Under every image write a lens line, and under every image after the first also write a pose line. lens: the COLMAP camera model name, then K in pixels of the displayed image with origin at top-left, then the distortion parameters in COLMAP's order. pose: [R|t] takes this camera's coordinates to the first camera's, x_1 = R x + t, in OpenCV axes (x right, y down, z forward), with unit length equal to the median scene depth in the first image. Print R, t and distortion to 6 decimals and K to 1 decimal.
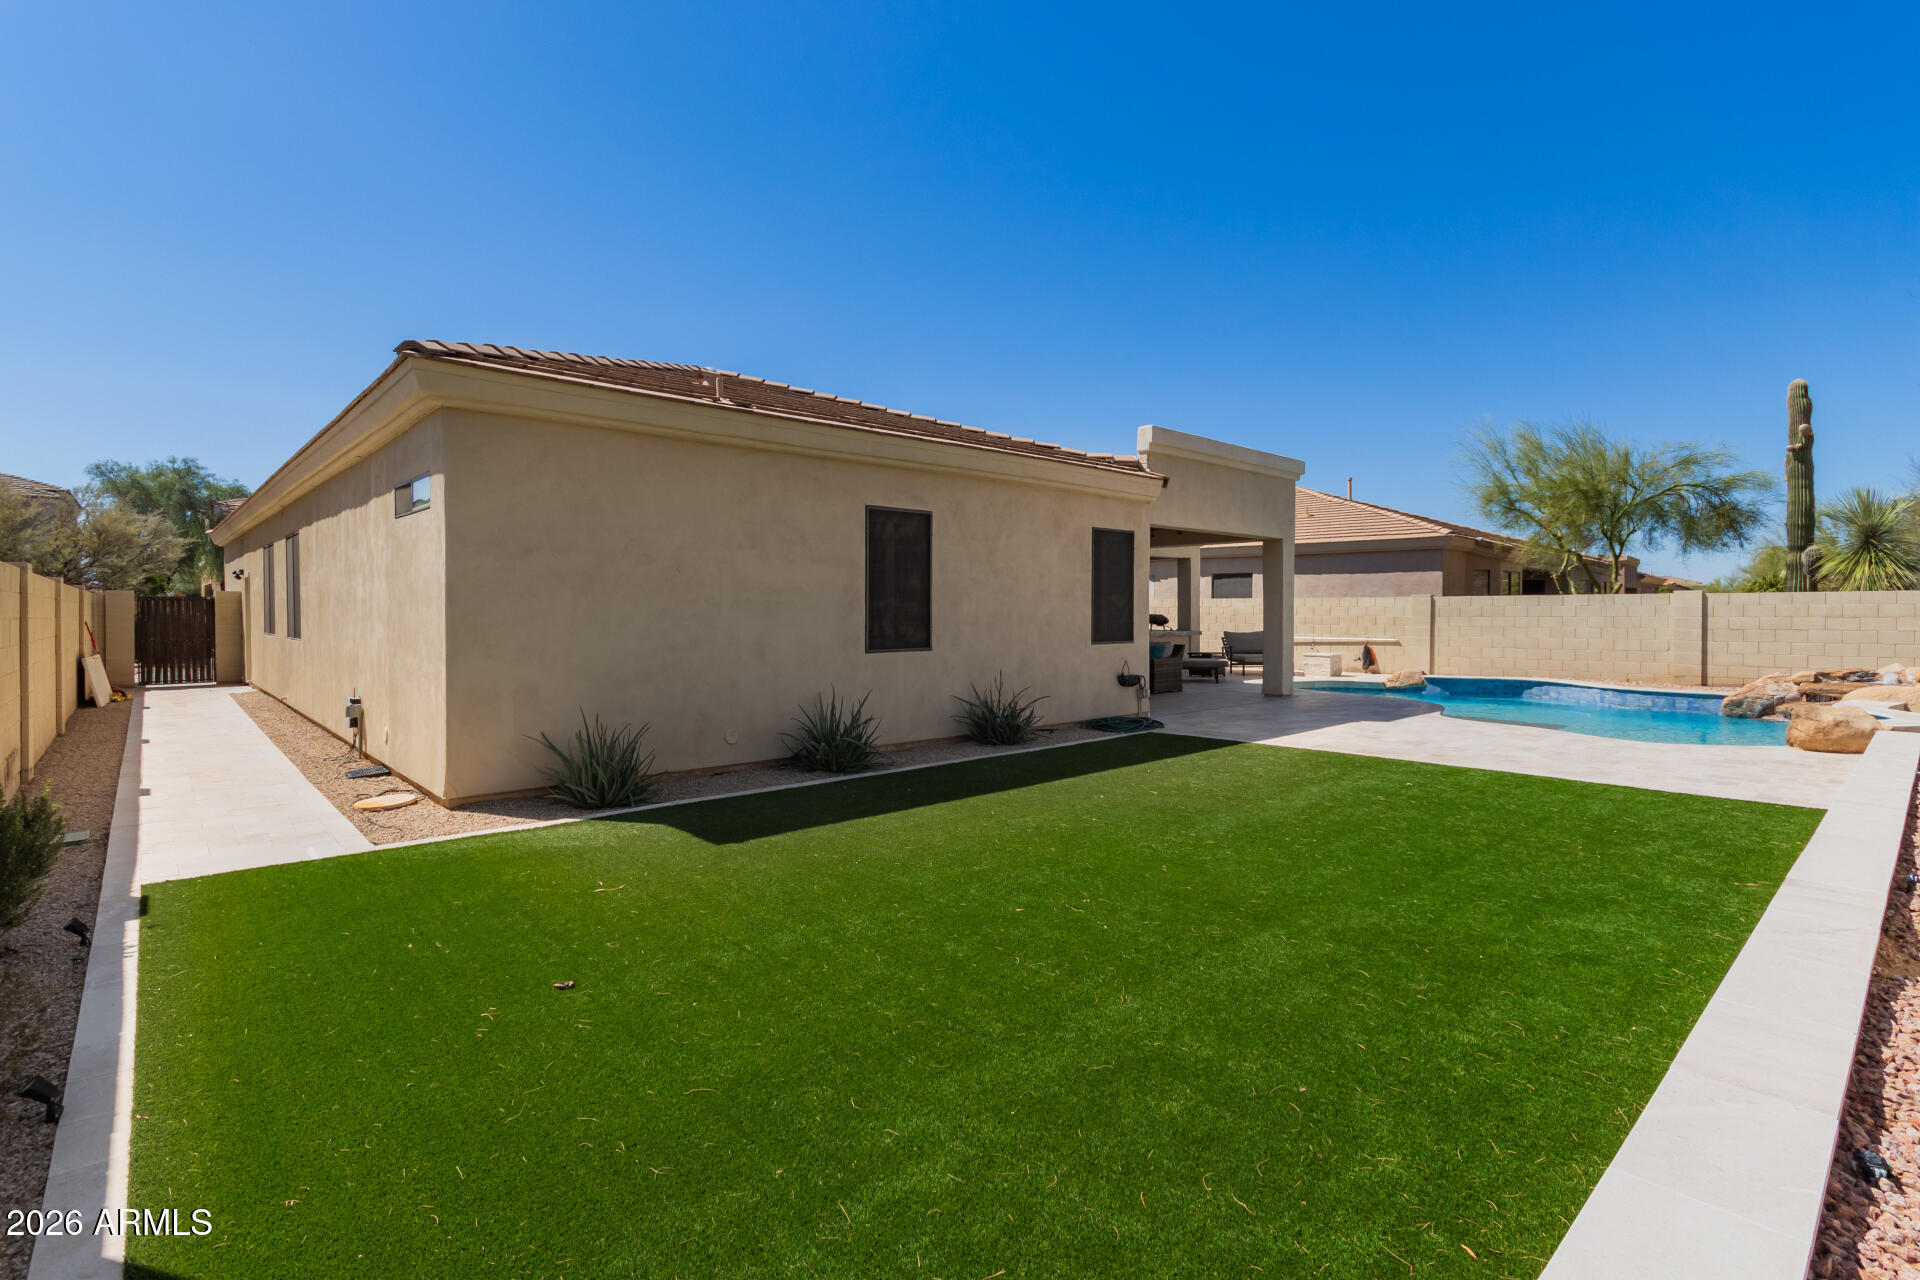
lens RADIAL K [[889.6, 0, 968.6], [0, 889.6, 626.6], [0, 0, 1]] dist [0.003697, -0.000407]
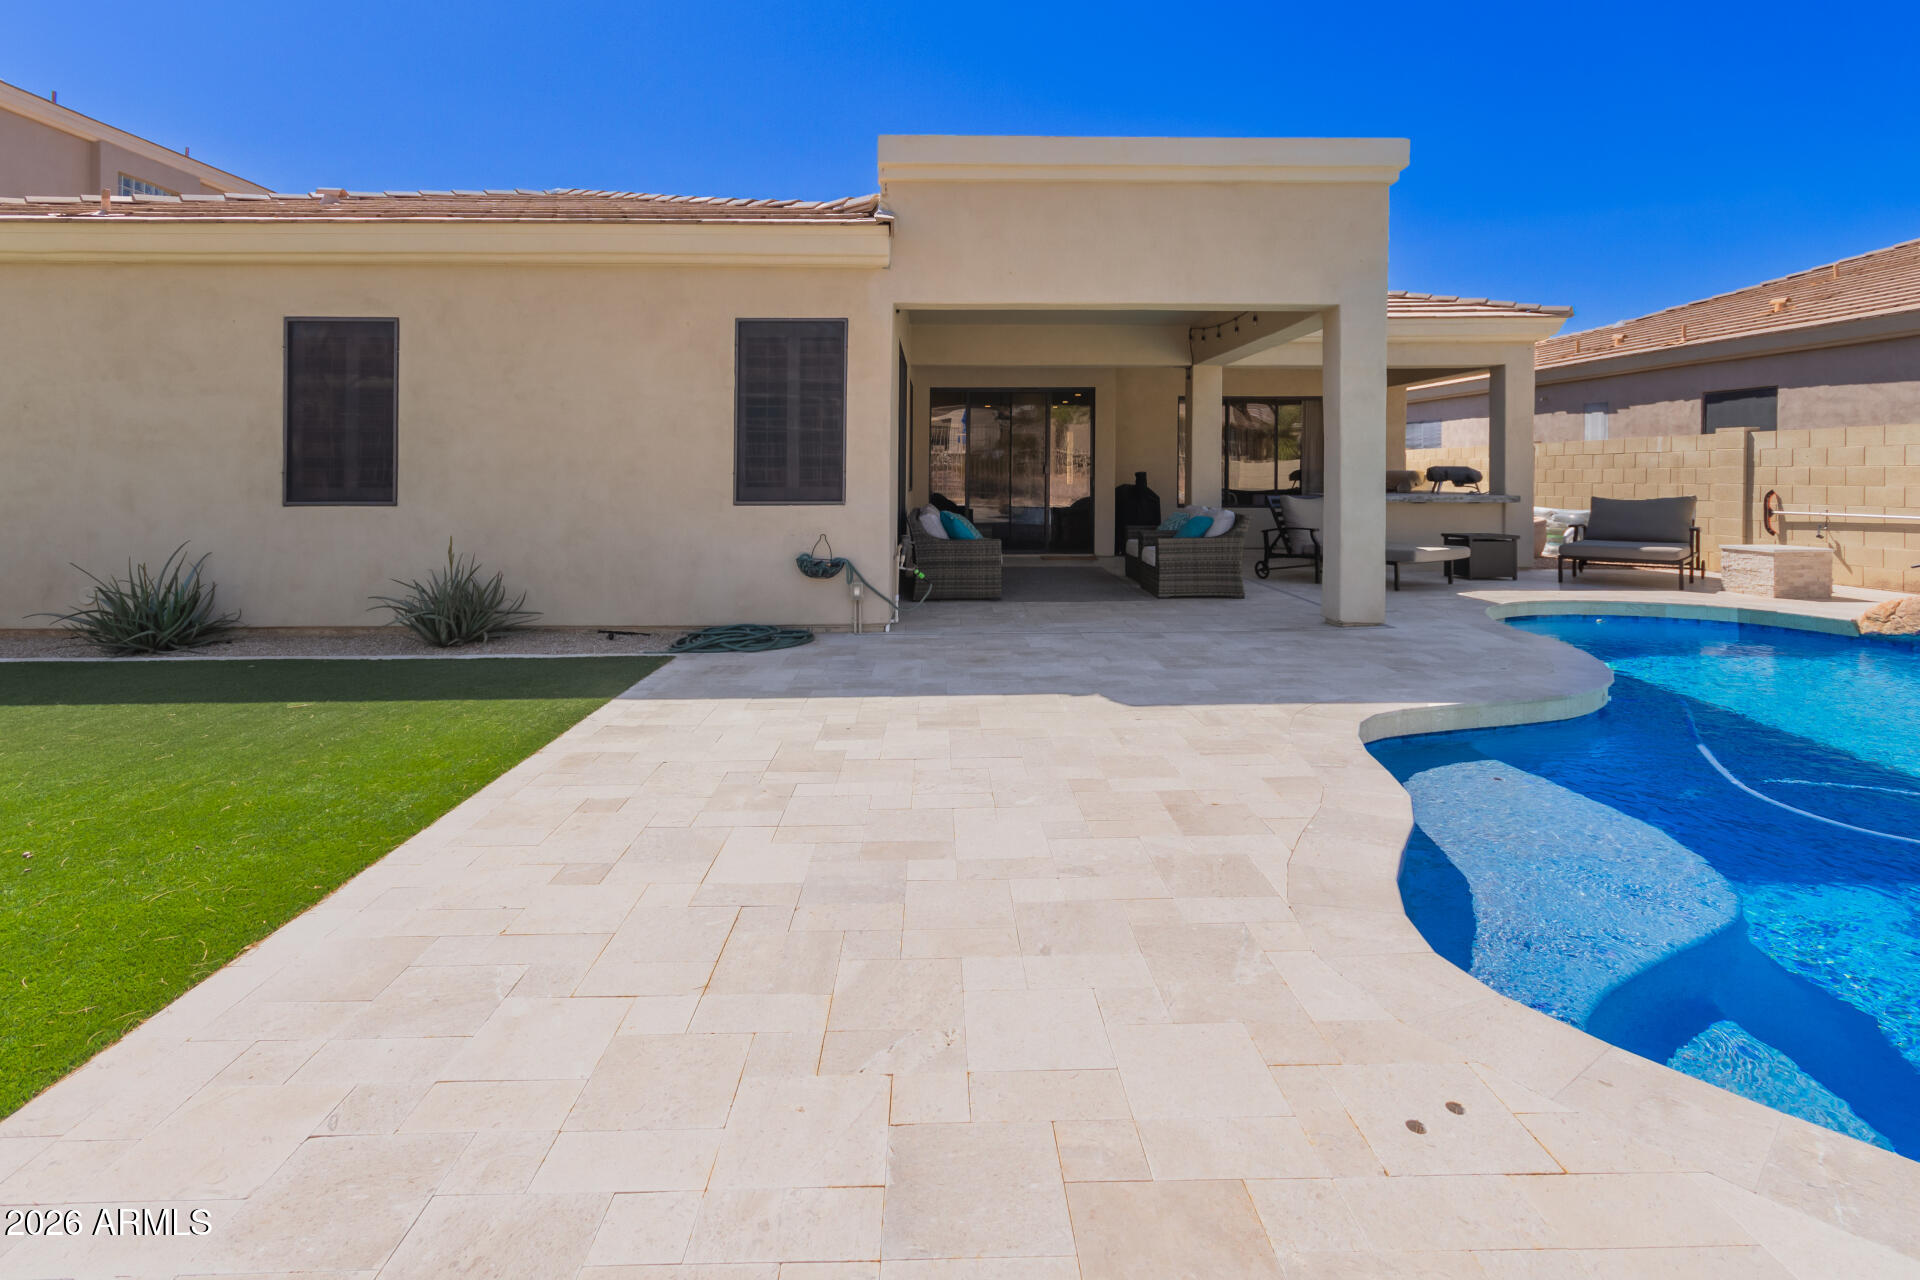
lens RADIAL K [[943.1, 0, 952.8], [0, 943.1, 483.7], [0, 0, 1]] dist [0.008875, -0.000660]
pose [[0.751416, 0.002919, -0.659823, 0.496221], [-0.009344, 0.999937, -0.006217, 0.005548], [0.659763, 0.010837, 0.751396, 0.431365]]
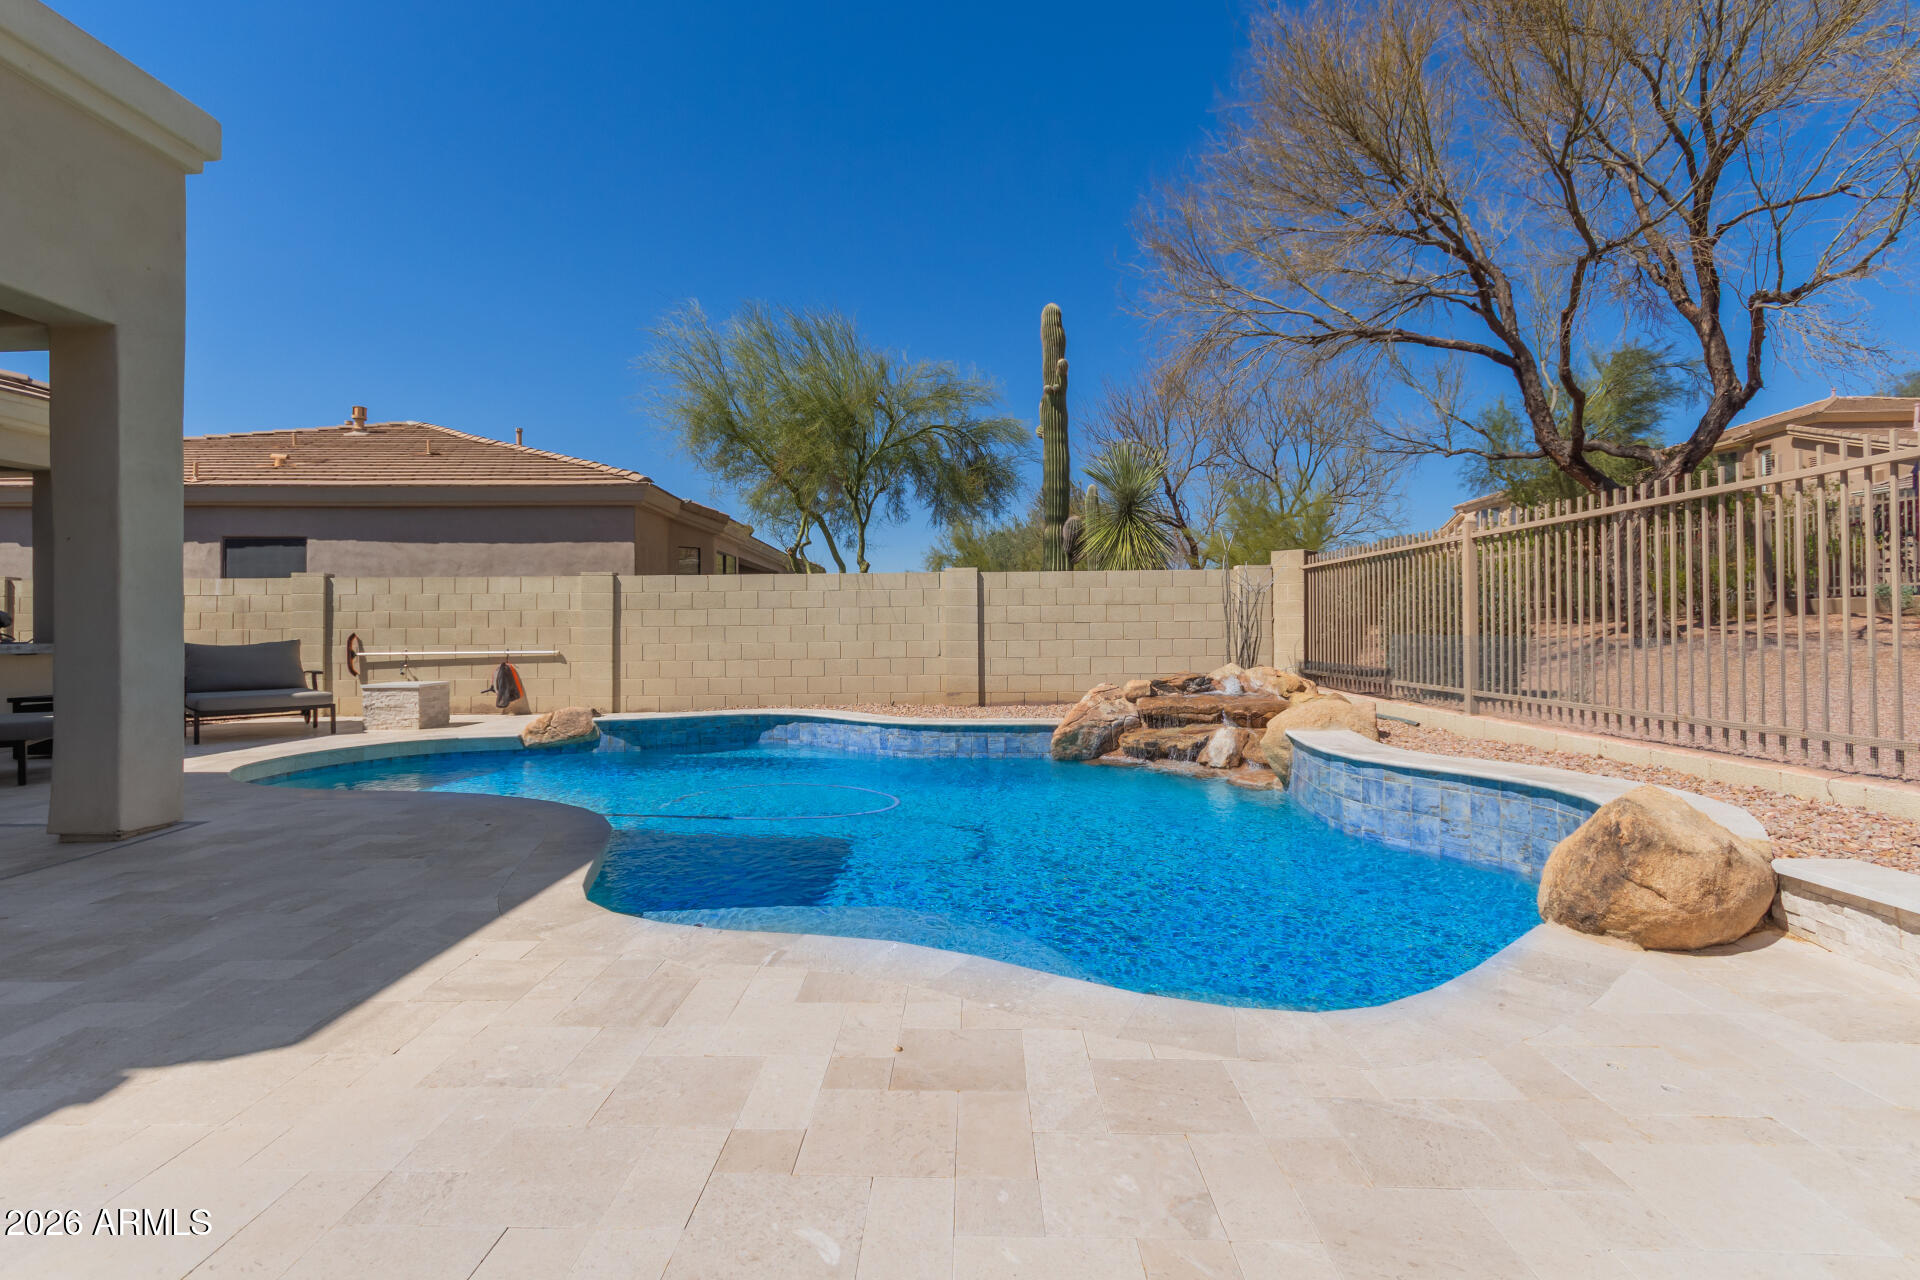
lens RADIAL K [[889.6, 0, 950.0], [0, 889.6, 625.4], [0, 0, 1]] dist [0.003697, -0.000407]
pose [[0.690576, -0.004513, 0.723245, 0.303616], [0.020121, 0.999713, -0.012974, 0.012669], [-0.722979, 0.023512, 0.690469, 0.533678]]
